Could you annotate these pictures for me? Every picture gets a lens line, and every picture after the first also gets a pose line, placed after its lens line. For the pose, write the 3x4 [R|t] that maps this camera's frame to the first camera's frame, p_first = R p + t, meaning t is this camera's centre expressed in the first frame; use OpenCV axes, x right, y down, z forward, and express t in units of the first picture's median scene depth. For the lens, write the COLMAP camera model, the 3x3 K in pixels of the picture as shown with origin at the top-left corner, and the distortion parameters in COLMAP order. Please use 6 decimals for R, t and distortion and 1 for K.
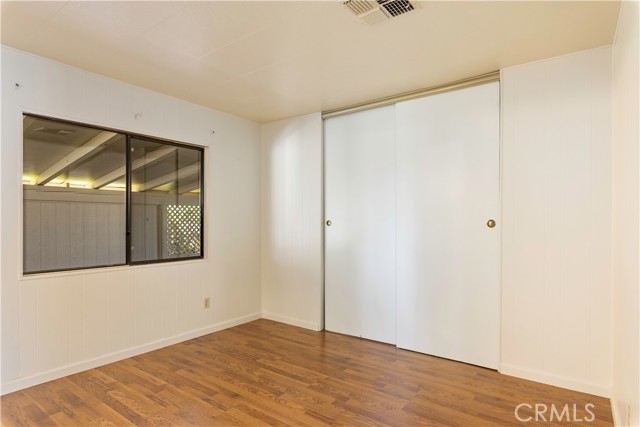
lens RADIAL K [[362.2, 0, 320.0], [0, 362.2, 213.5], [0, 0, 1]] dist [-0.012190, -0.000399]
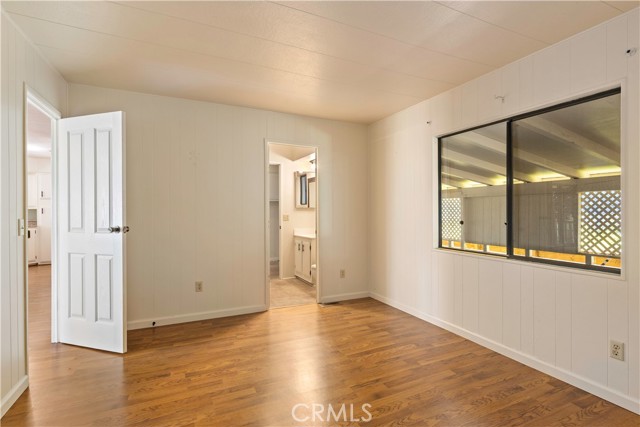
lens RADIAL K [[307.7, 0, 320.0], [0, 307.7, 213.5], [0, 0, 1]] dist [-0.000283, -0.000001]
pose [[-0.478831, 0.021147, -0.877652, 0.492292], [0.031192, 0.999488, 0.007064, 0.001324], [0.877353, -0.023993, -0.479246, 1.124631]]
